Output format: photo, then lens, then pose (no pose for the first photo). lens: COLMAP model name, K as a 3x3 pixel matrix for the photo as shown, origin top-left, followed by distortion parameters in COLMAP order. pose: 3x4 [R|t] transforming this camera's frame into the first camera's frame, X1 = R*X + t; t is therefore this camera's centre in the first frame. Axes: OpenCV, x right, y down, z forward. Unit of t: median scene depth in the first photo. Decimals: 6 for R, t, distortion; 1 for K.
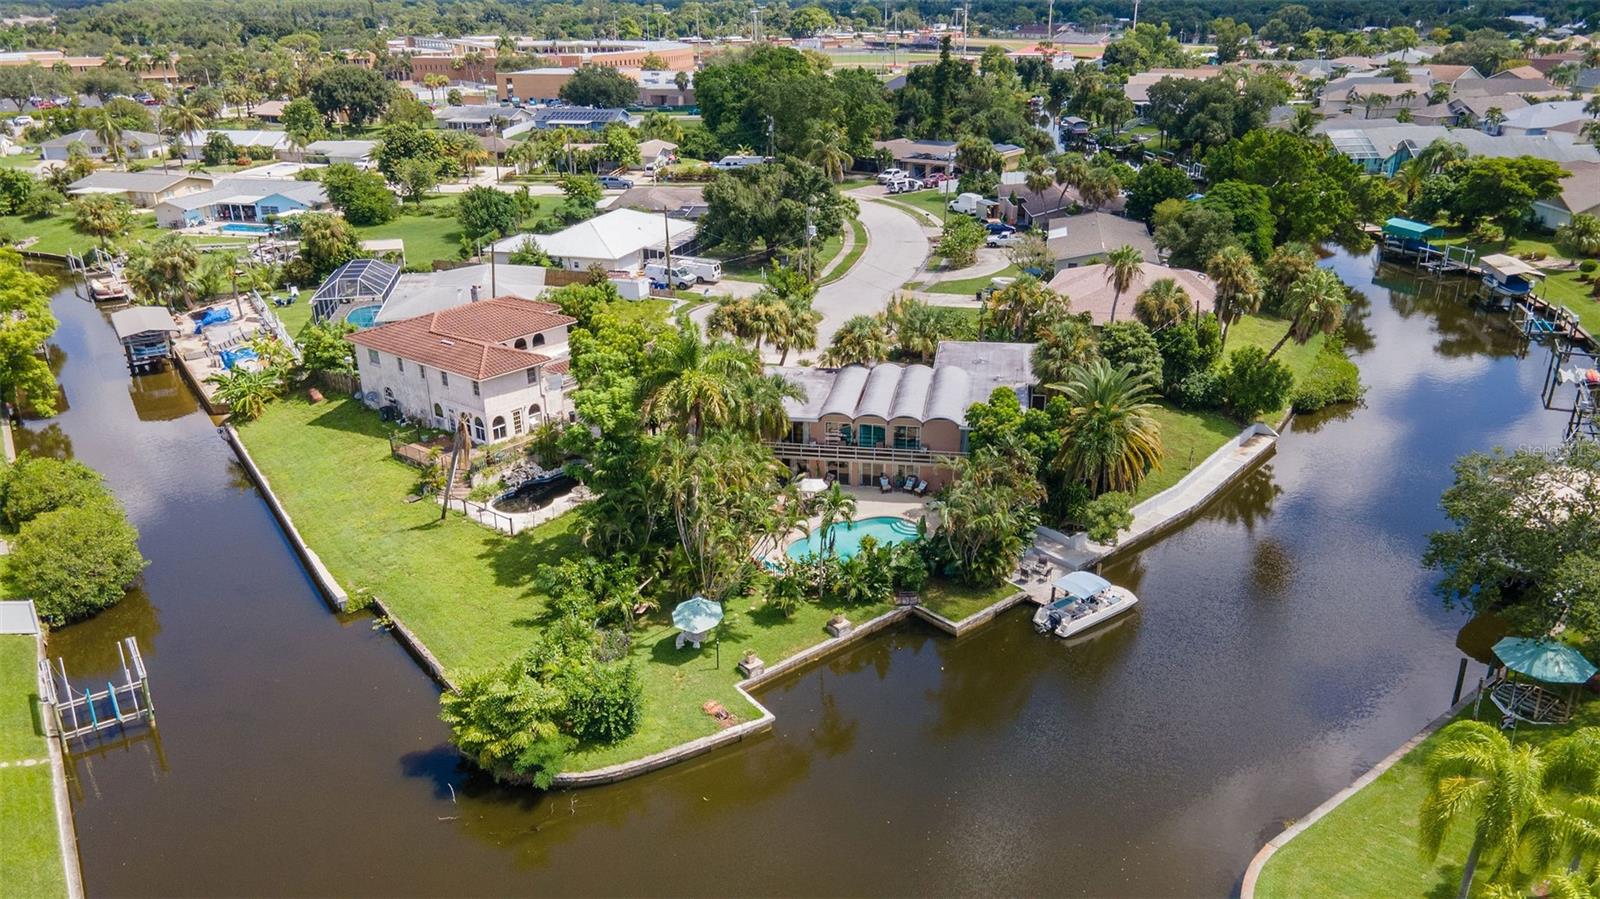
lens RADIAL K [[1190.4, 0, 800.0], [0, 1190.4, 449.5], [0, 0, 1]] dist [0.001824, 0.060604]
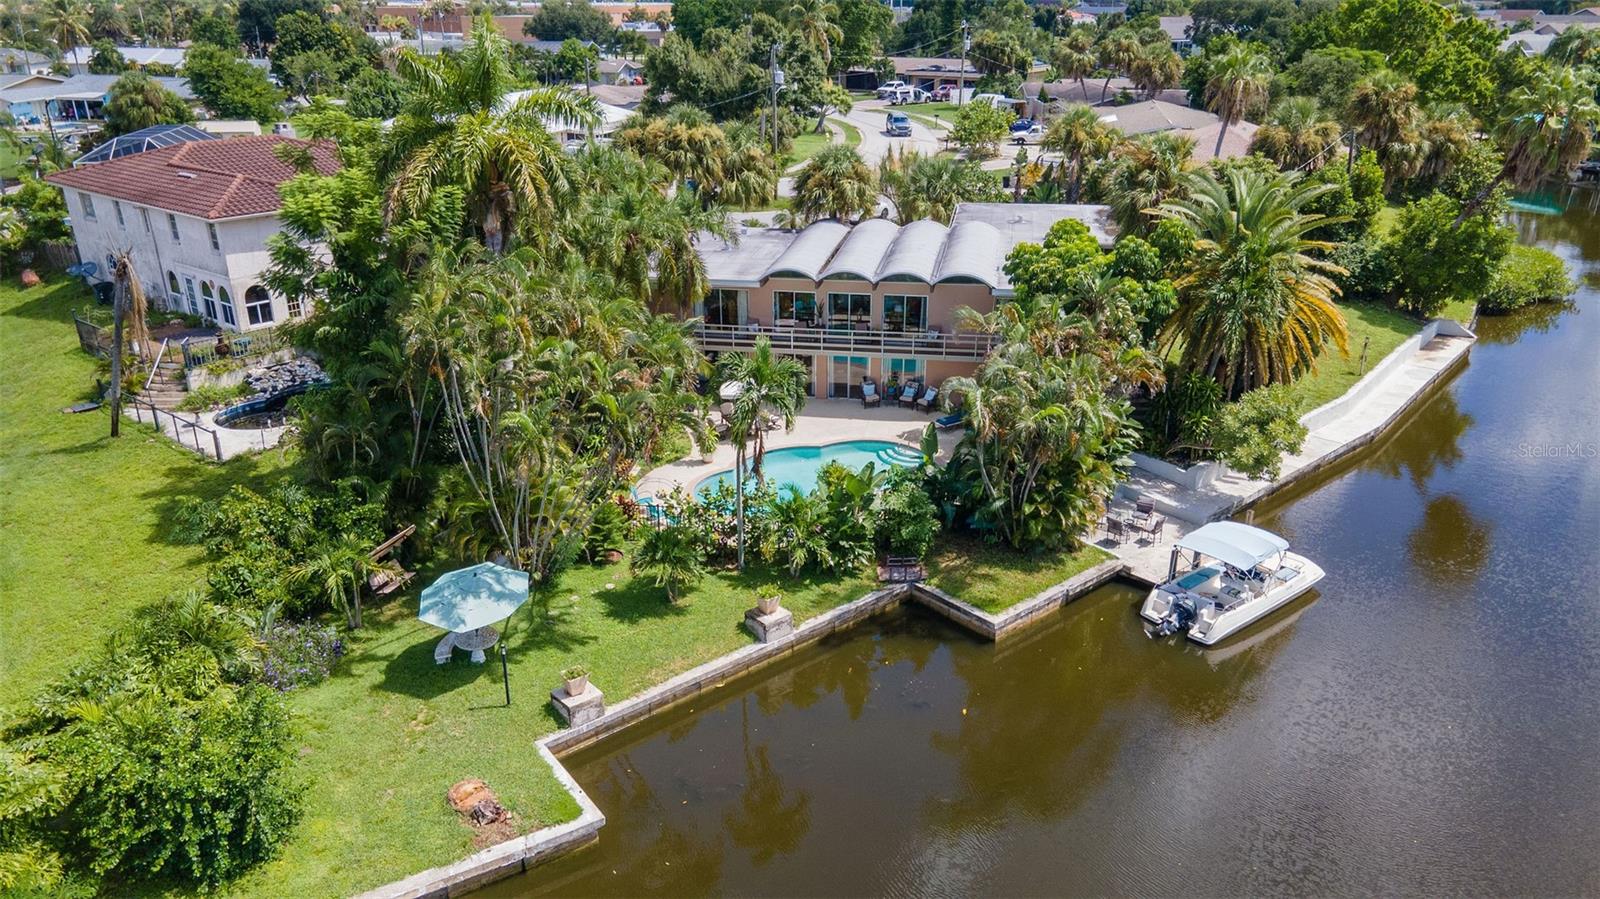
lens RADIAL K [[1190.4, 0, 800.0], [0, 1190.4, 449.5], [0, 0, 1]] dist [0.001824, 0.060604]
pose [[0.999976, 0.005168, -0.004659, 0.044340], [-0.005173, 0.999986, -0.000970, 0.068469], [0.004654, 0.000994, 0.999989, 0.442937]]
